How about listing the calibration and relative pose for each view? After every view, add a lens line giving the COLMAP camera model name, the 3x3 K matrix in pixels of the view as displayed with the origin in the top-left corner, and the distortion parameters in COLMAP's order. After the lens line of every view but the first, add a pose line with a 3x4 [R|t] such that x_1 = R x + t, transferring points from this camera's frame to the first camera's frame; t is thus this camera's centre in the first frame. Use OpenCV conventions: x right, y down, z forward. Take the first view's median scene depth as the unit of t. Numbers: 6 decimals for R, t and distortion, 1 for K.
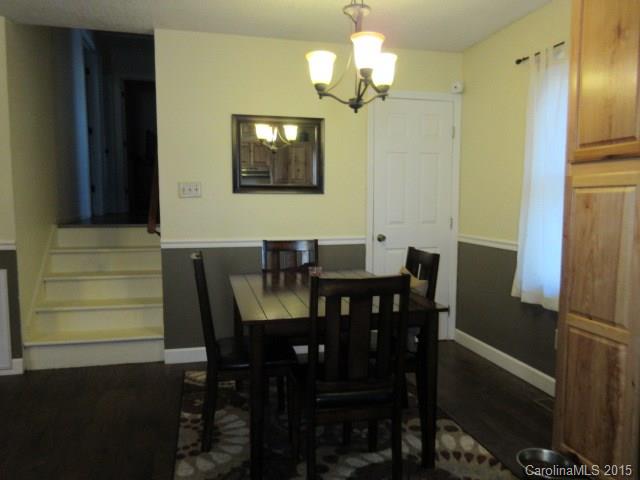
lens RADIAL K [[479.9, 0, 321.1], [0, 479.9, 243.5], [0, 0, 1]] dist [-0.002896, -0.003851]
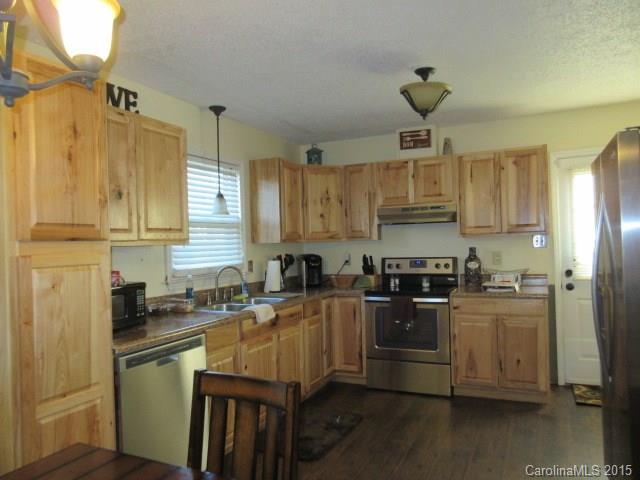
lens RADIAL K [[479.9, 0, 326.6], [0, 479.9, 238.1], [0, 0, 1]] dist [-0.002896, -0.003851]
pose [[-0.803754, 0.022475, 0.594538, -0.578039], [0.078168, 0.994613, 0.068076, -0.236520], [-0.589805, 0.101190, -0.801181, 1.712494]]
